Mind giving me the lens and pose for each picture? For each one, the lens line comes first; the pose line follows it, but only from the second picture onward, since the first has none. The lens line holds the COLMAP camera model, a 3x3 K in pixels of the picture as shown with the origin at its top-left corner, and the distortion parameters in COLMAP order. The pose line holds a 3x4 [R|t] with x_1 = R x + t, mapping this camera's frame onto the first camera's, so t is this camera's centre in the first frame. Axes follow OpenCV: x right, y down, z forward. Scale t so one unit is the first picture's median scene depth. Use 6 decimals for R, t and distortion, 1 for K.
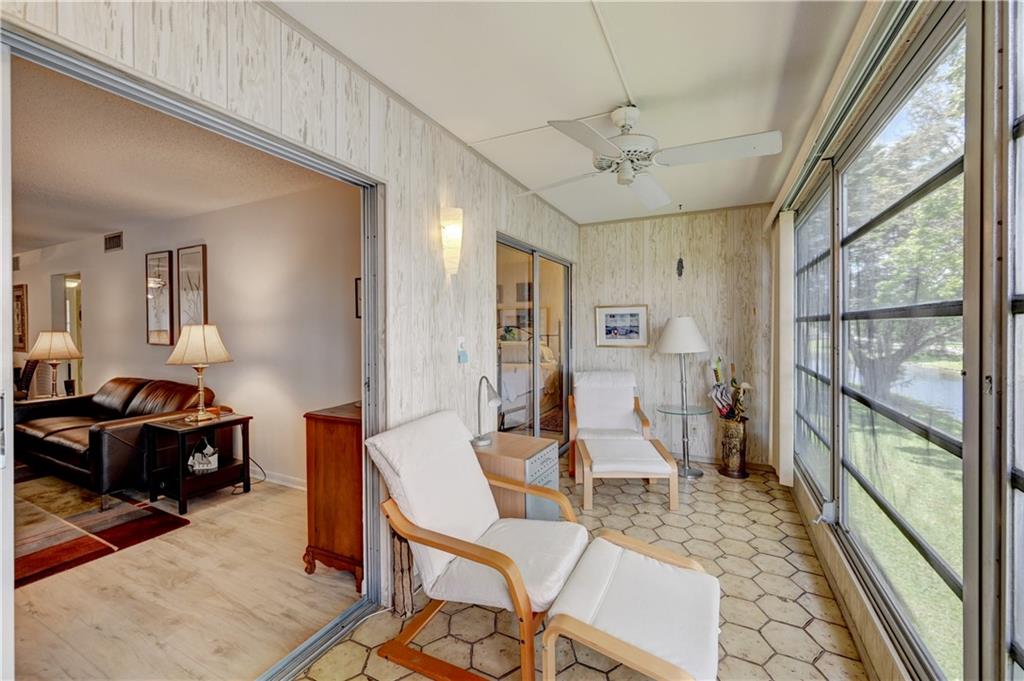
lens RADIAL K [[404.6, 0, 514.1], [0, 404.6, 337.2], [0, 0, 1]] dist [0.000367, -0.000067]
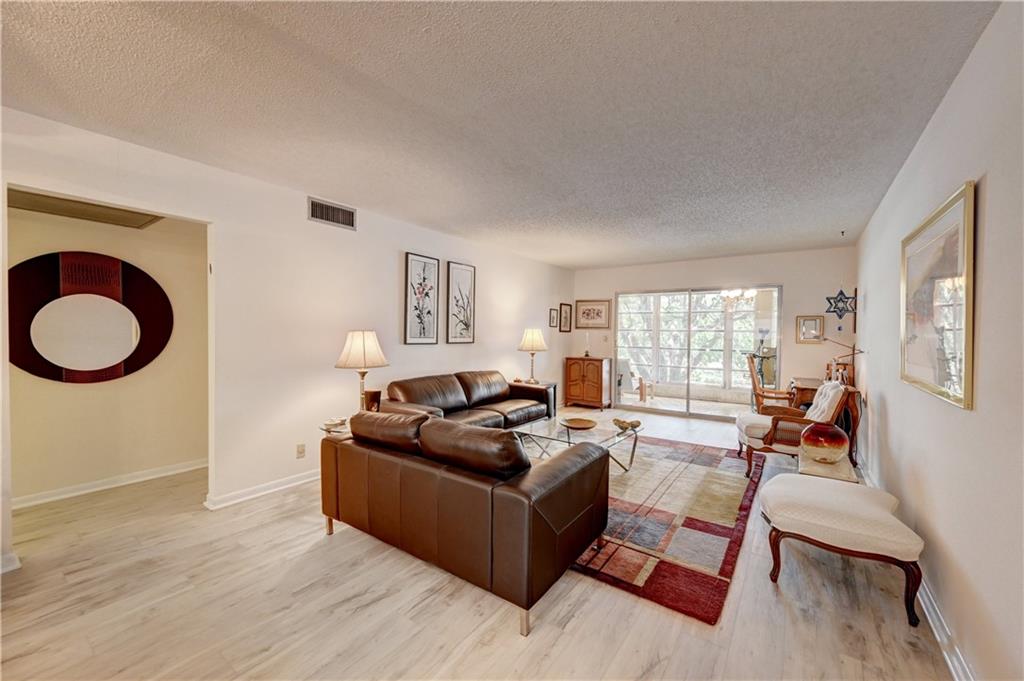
lens RADIAL K [[404.6, 0, 514.1], [0, 404.6, 337.2], [0, 0, 1]] dist [0.000367, -0.000067]
pose [[0.165537, -0.011760, 0.986134, -2.014492], [0.006163, 0.999922, 0.010890, -0.009555], [-0.986184, 0.004274, 0.165596, 0.633196]]
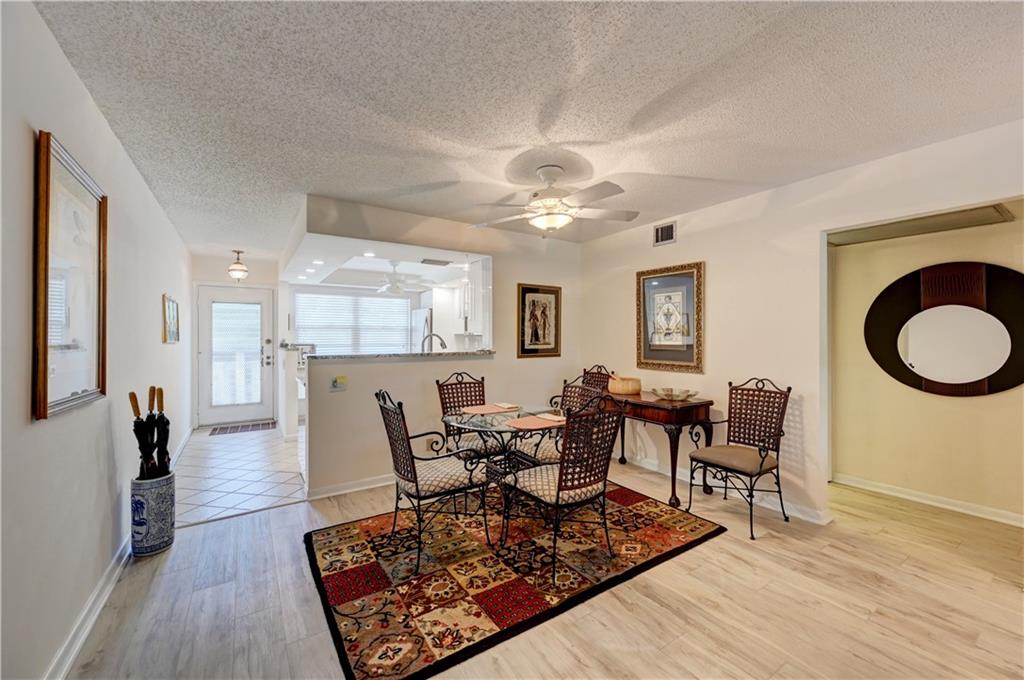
lens RADIAL K [[404.0, 0, 515.0], [0, 404.0, 333.1], [0, 0, 1]] dist [-0.000629, -0.000231]
pose [[0.861611, -0.004392, -0.507550, -1.691984], [-0.010435, 0.999598, -0.026363, -0.007159], [0.507462, 0.028011, 0.861219, 0.496404]]
